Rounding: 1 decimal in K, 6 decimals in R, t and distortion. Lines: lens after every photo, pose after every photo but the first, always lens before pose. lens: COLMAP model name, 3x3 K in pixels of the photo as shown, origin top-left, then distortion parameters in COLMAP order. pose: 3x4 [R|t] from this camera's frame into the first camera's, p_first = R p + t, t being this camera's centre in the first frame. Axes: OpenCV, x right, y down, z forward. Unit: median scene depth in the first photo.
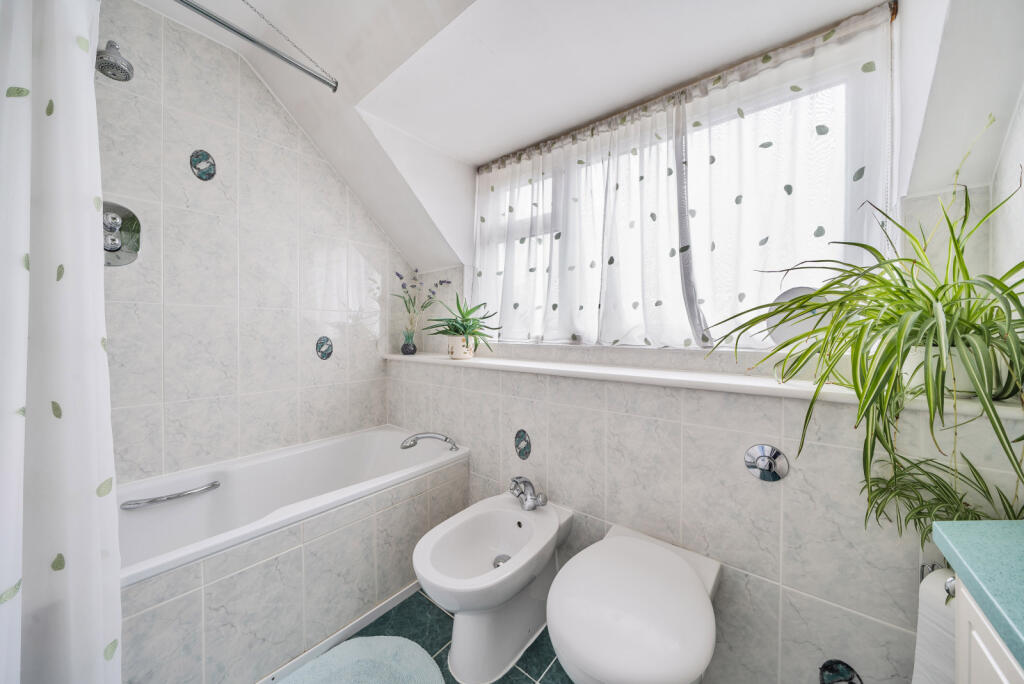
lens RADIAL K [[350.2, 0, 508.7], [0, 350.2, 336.5], [0, 0, 1]] dist [0.003236, 0.000169]
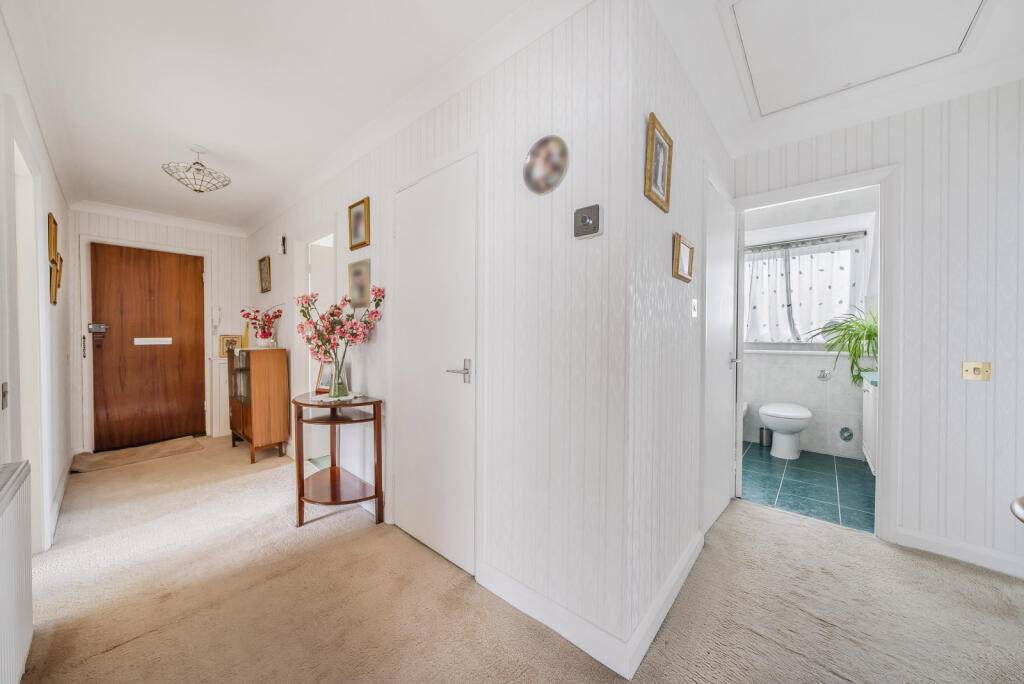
lens RADIAL K [[350.2, 0, 514.6], [0, 350.2, 345.9], [0, 0, 1]] dist [0.003236, 0.000169]
pose [[0.999808, -0.001257, -0.019547, -1.719899], [0.001673, 0.999772, 0.021302, -0.000225], [0.019515, -0.021331, 0.999582, -1.927314]]
